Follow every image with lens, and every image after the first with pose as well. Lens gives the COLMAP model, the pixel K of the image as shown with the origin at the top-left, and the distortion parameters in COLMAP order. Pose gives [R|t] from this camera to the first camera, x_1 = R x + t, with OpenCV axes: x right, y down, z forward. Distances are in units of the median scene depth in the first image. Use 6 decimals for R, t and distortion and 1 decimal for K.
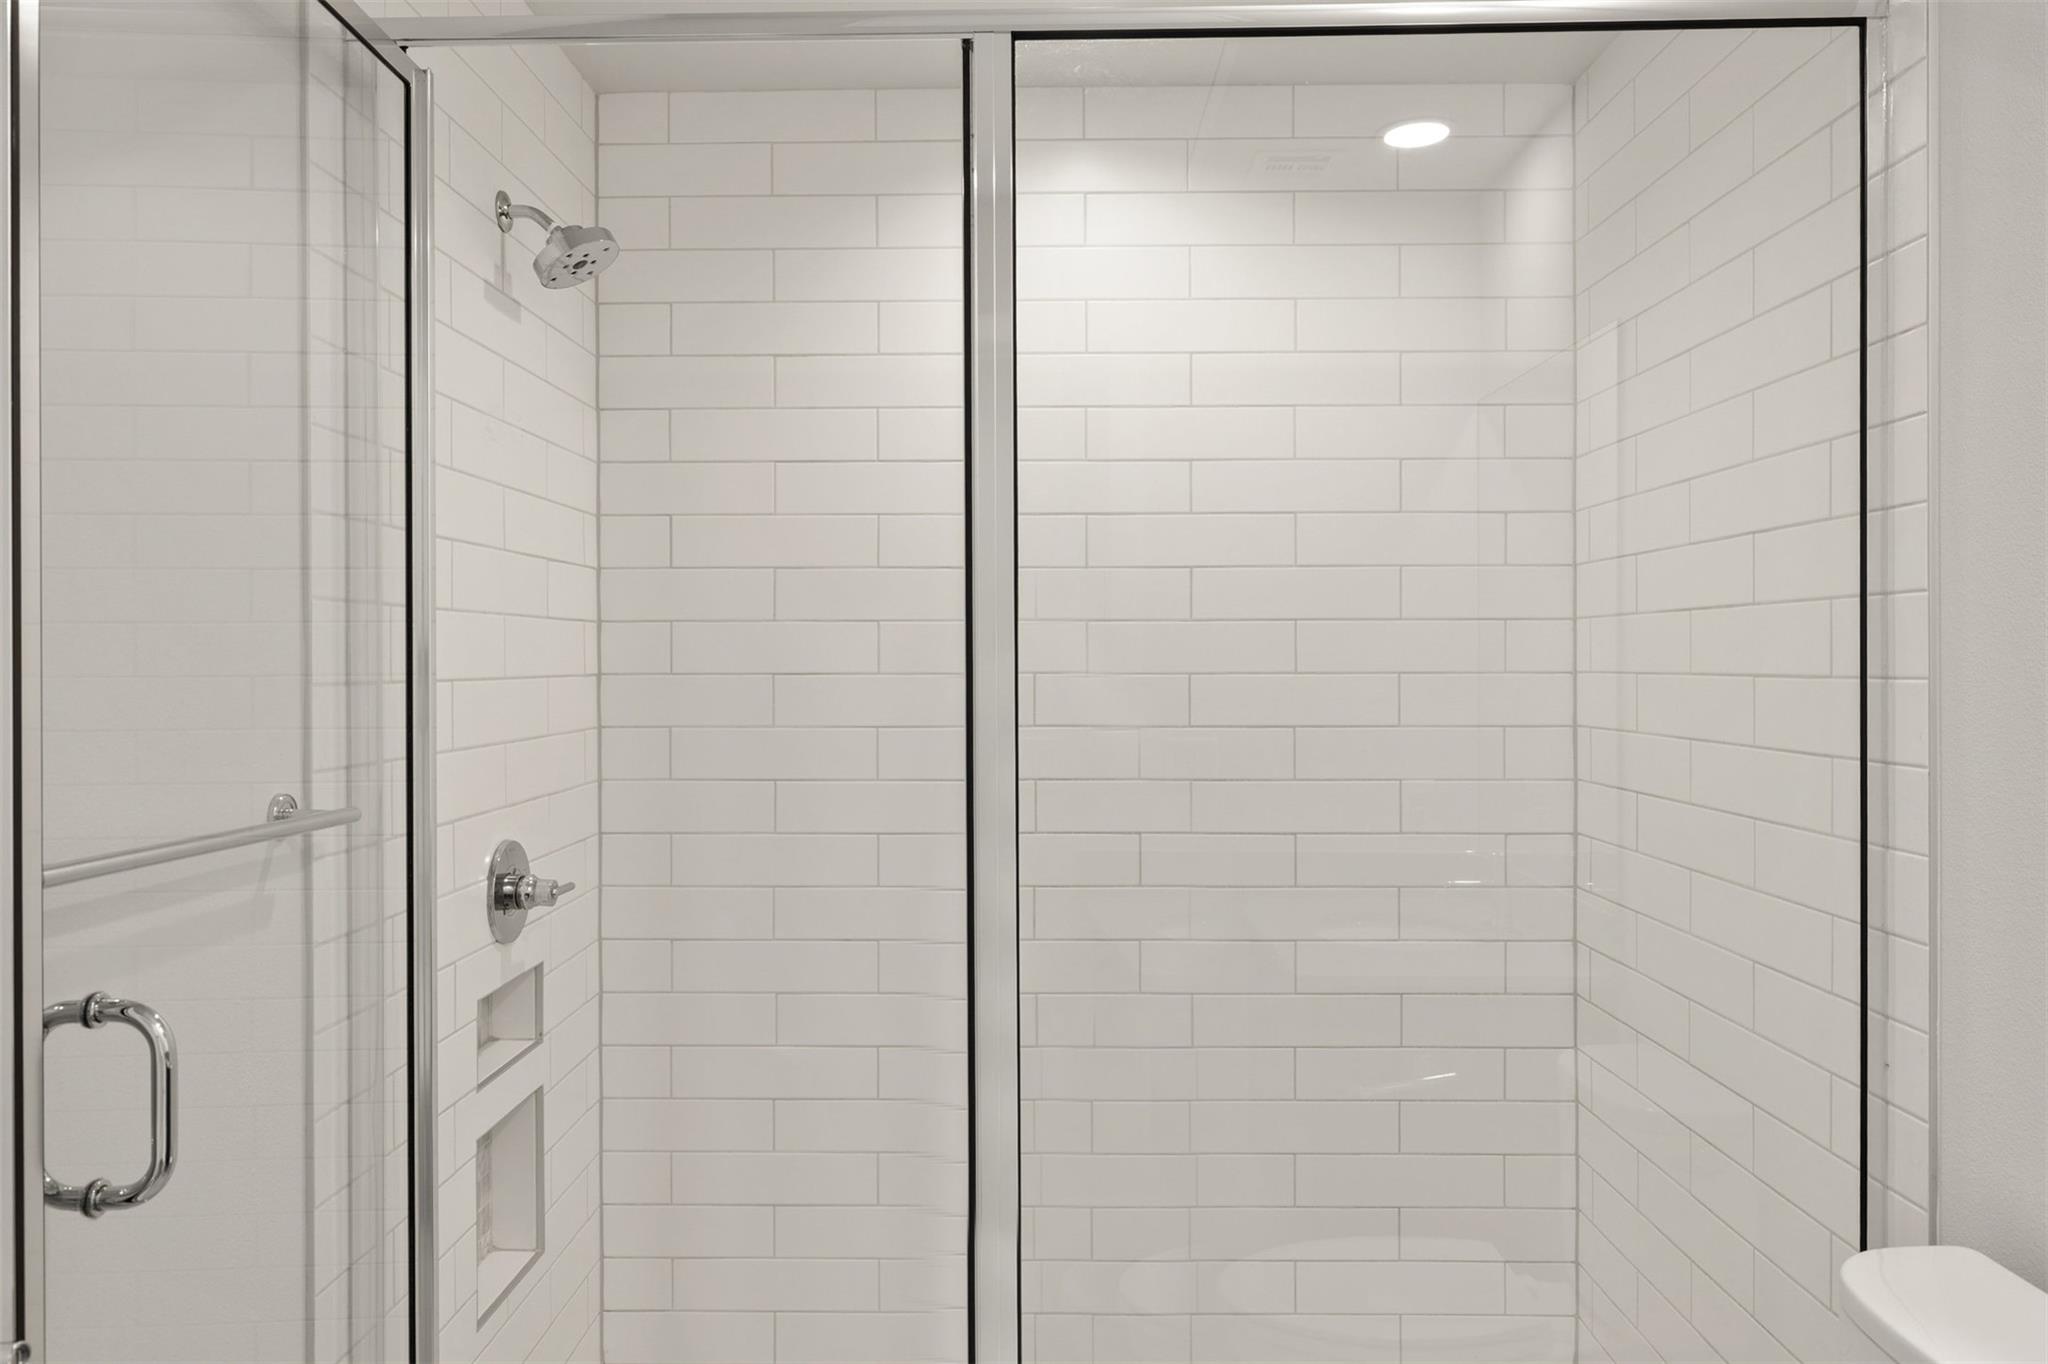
lens RADIAL K [[1454.0, 0, 1018.2], [0, 1454.0, 676.4], [0, 0, 1]] dist [0.006781, -0.000308]
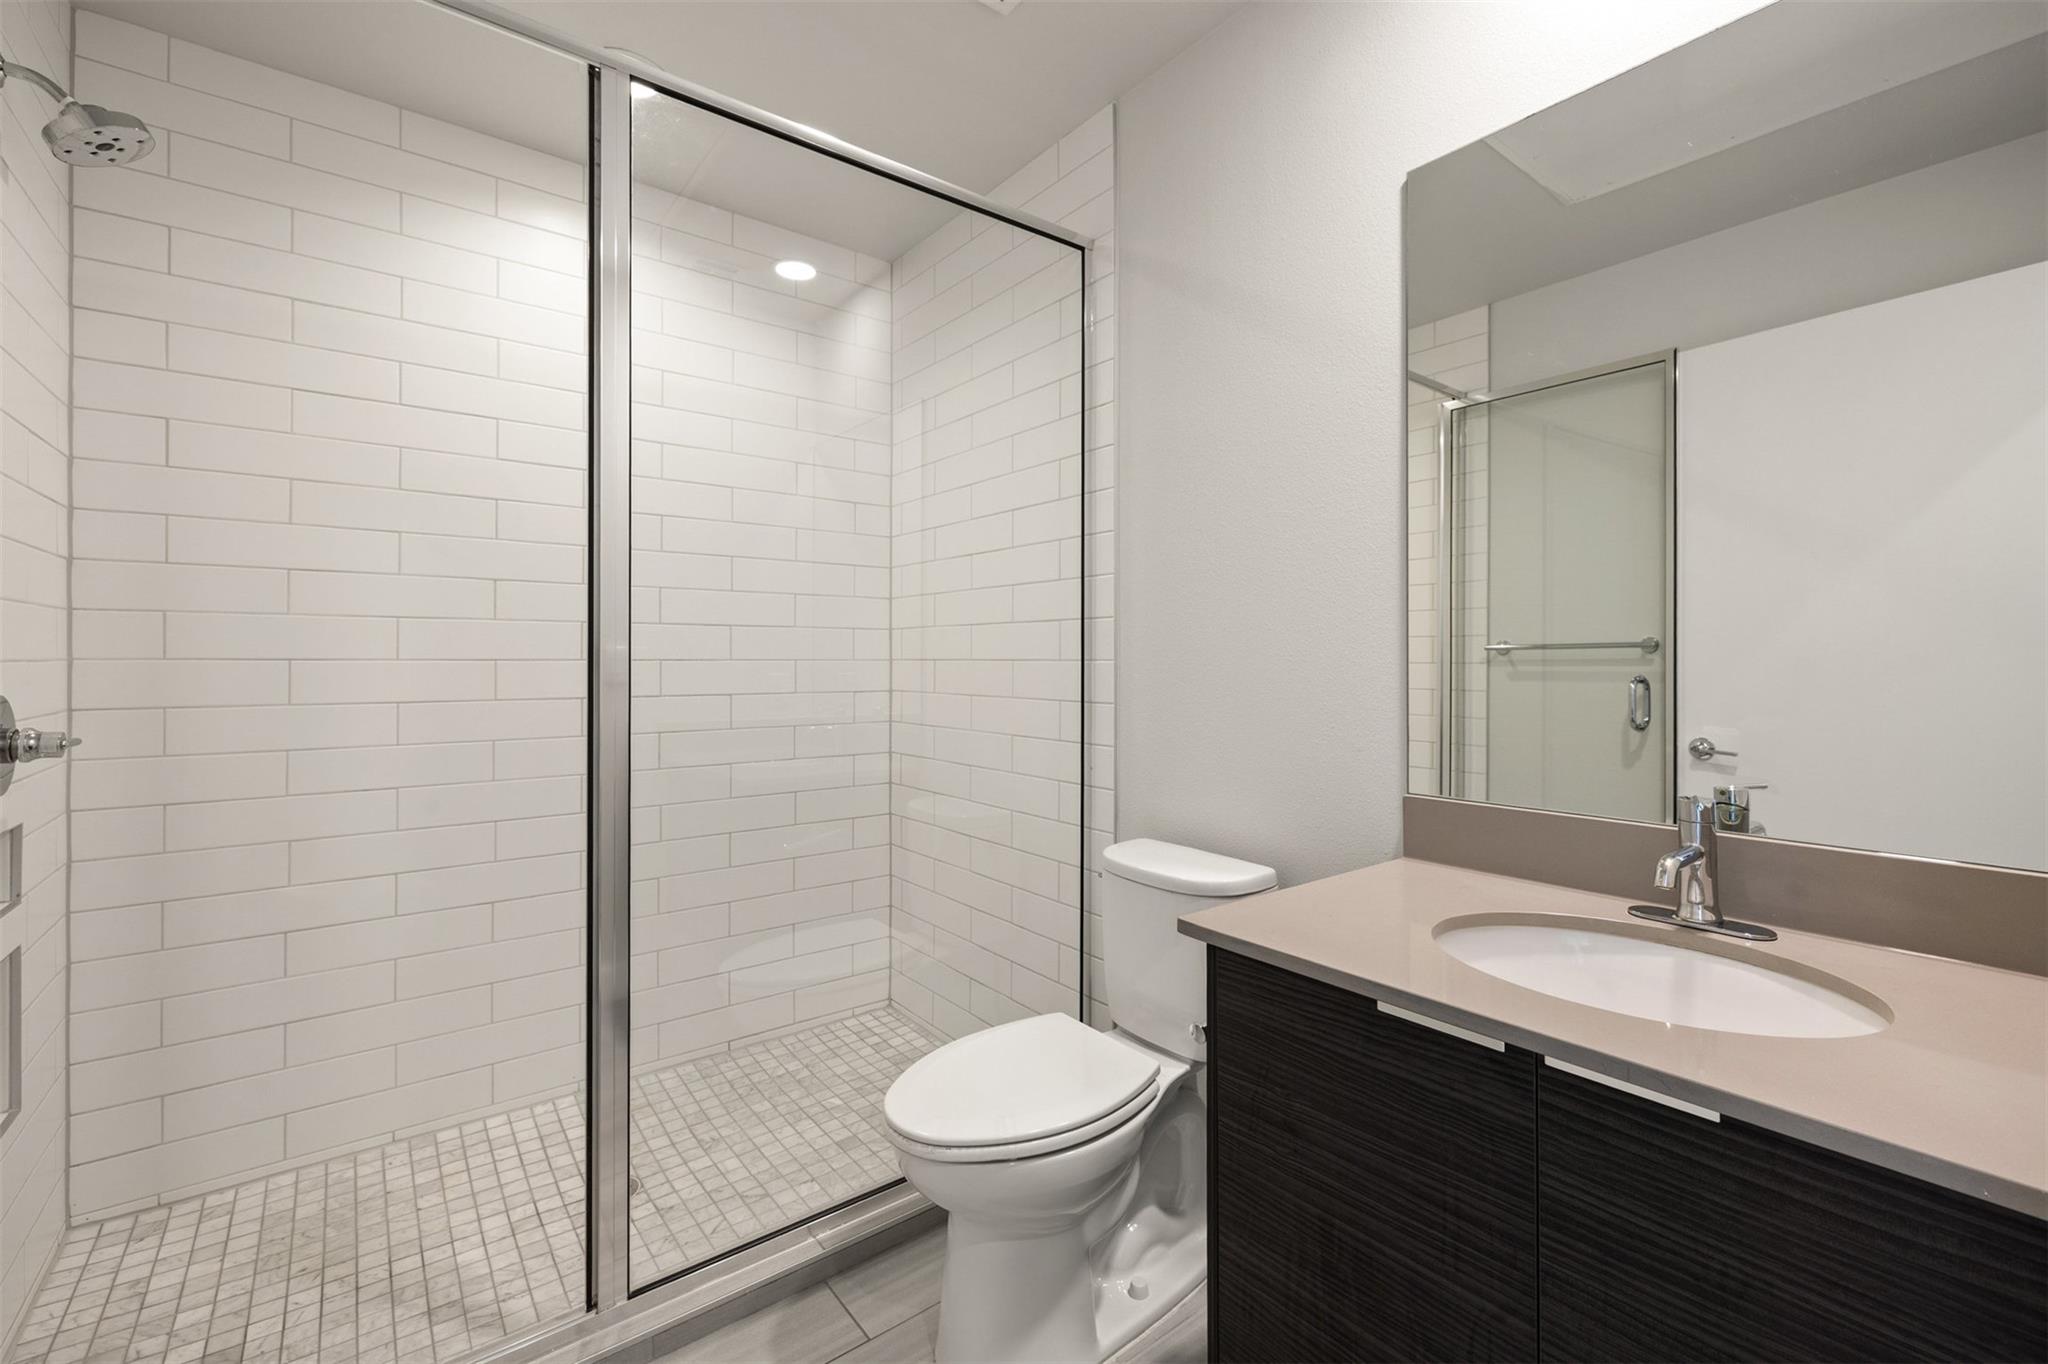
lens RADIAL K [[882.7, 0, 1026.0], [0, 882.7, 671.9], [0, 0, 1]] dist [0.003556, -0.000608]
pose [[0.776410, -0.001321, 0.630227, -0.184619], [0.004253, 0.999986, -0.003144, 0.101978], [-0.630214, 0.005121, 0.776405, 0.078800]]
